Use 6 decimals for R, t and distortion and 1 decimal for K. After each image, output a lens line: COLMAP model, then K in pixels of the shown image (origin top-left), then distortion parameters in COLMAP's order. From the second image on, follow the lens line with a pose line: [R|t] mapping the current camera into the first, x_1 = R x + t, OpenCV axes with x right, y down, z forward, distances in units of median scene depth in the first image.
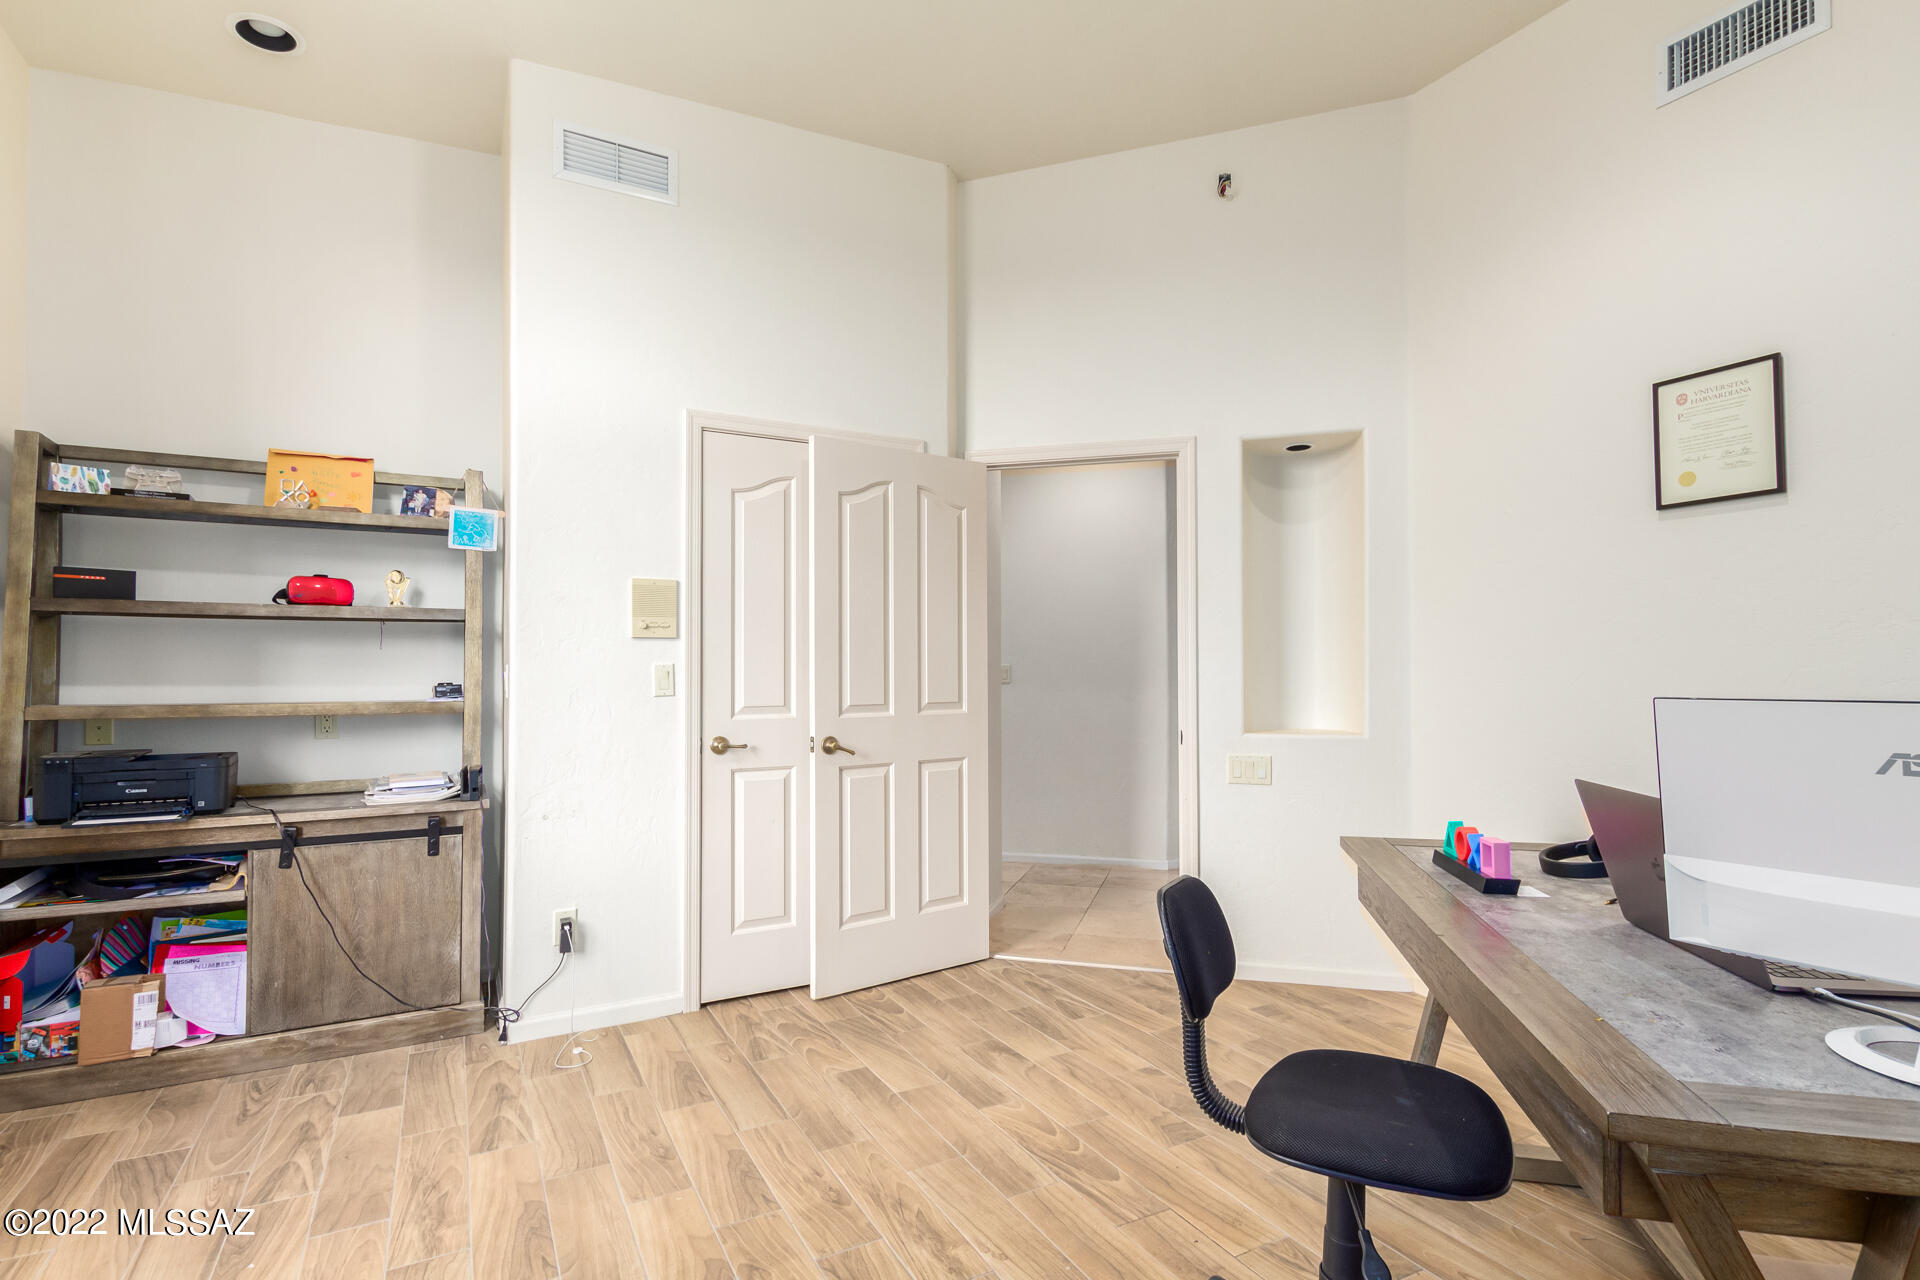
lens RADIAL K [[940.6, 0, 961.4], [0, 940.6, 651.1], [0, 0, 1]] dist [0.001973, 0.000092]
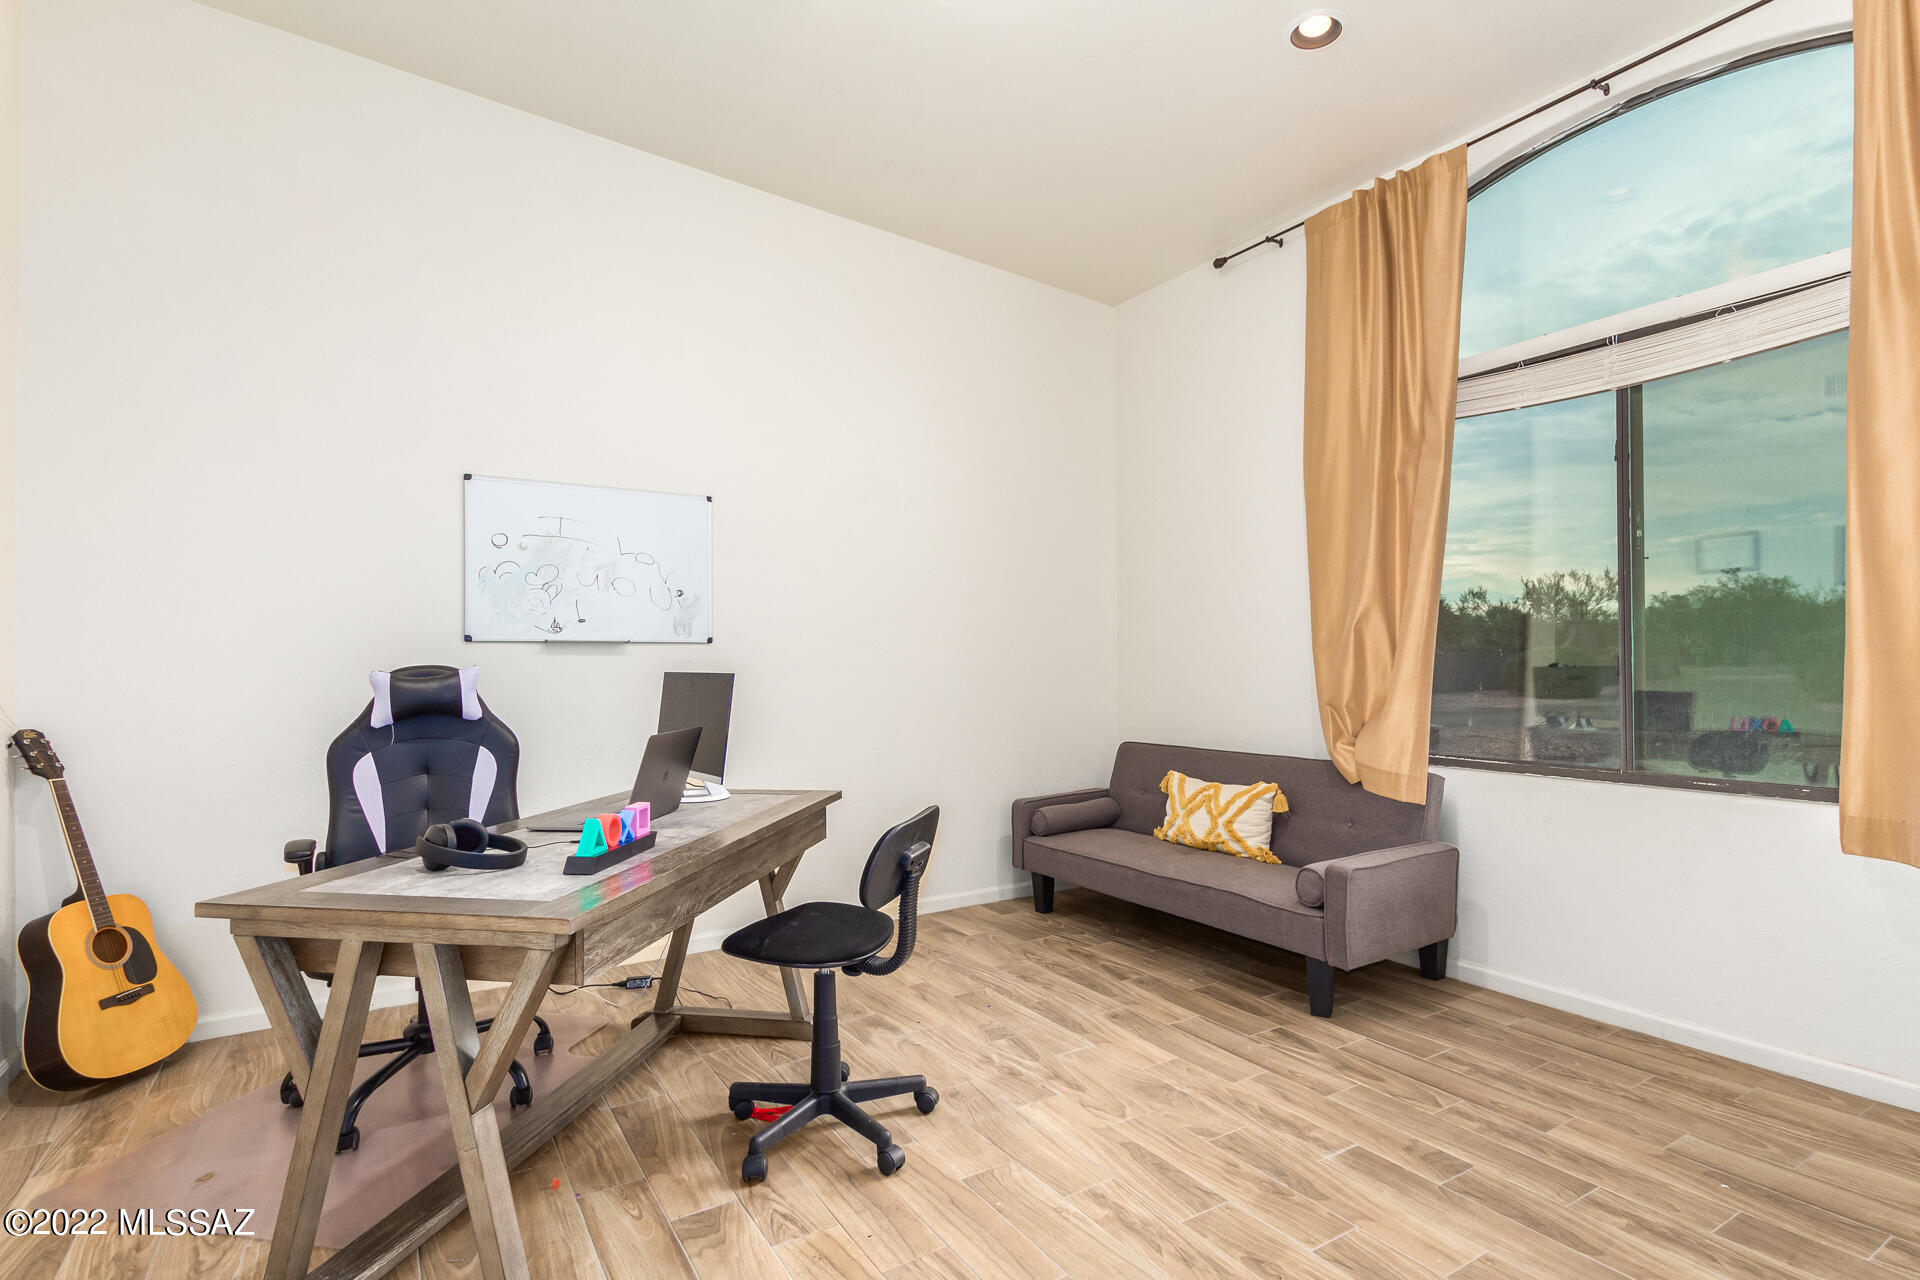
lens RADIAL K [[940.6, 0, 961.4], [0, 940.6, 651.1], [0, 0, 1]] dist [0.001973, 0.000092]
pose [[-0.997772, 0.011073, -0.065796, 0.210043], [0.013192, 0.999405, -0.031858, 0.041405], [0.065404, -0.032655, -0.997324, 2.004377]]
